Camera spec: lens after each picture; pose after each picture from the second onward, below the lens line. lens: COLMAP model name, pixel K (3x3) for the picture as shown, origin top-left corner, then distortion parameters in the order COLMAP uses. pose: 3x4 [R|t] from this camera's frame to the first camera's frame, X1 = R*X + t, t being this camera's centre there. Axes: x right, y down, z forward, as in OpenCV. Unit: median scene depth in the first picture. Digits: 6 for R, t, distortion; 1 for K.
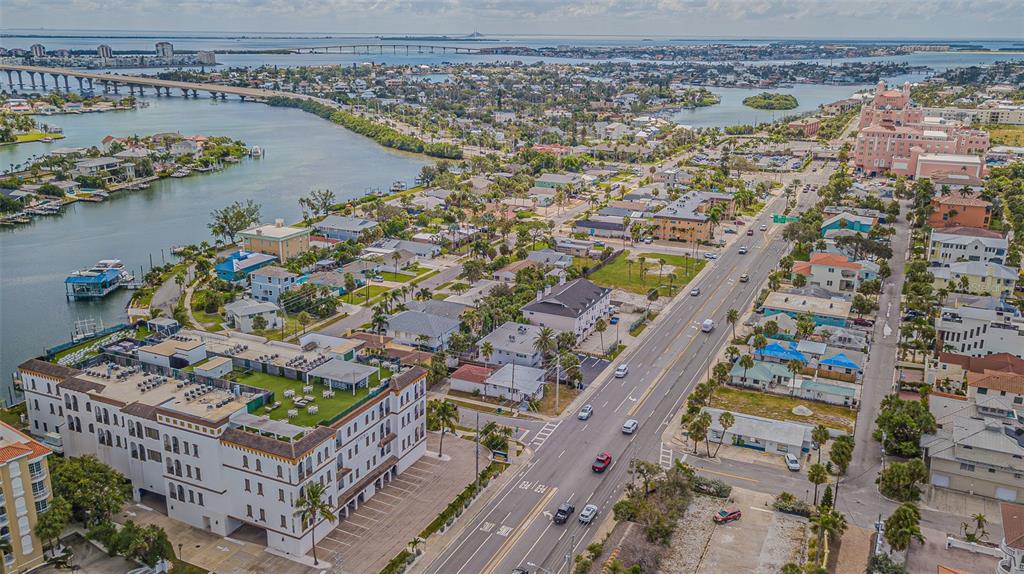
lens RADIAL K [[855.2, 0, 512.0], [0, 855.2, 287.0], [0, 0, 1]] dist [-0.035011, 0.128943]
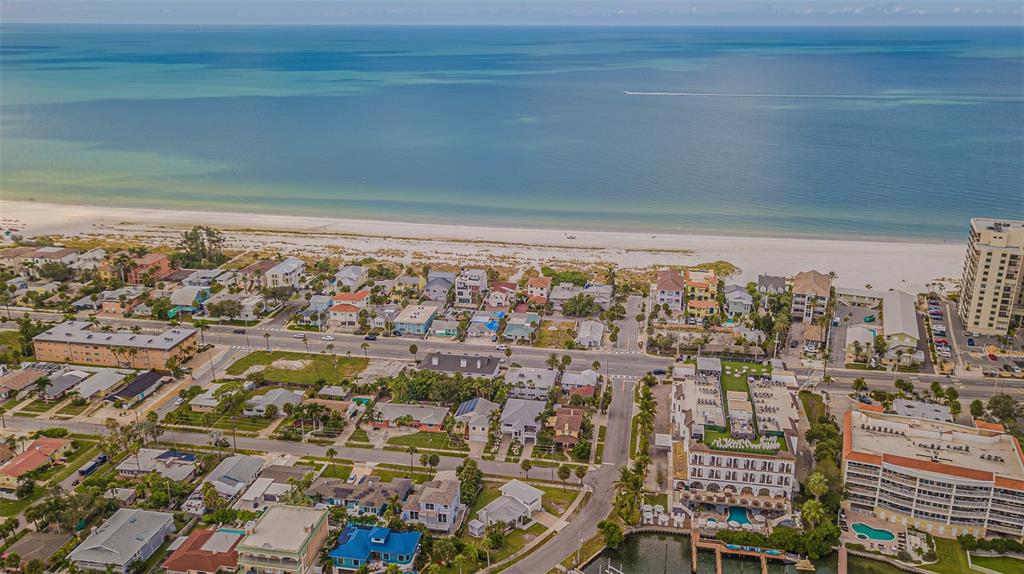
lens RADIAL K [[792.6, 0, 512.0], [0, 792.6, 287.0], [0, 0, 1]] dist [0.017311, 0.006221]
pose [[-0.263831, -0.308670, 0.913847, -1.146991], [0.266820, 0.887091, 0.376665, -0.586241], [-0.926930, 0.343209, -0.151683, 1.120408]]
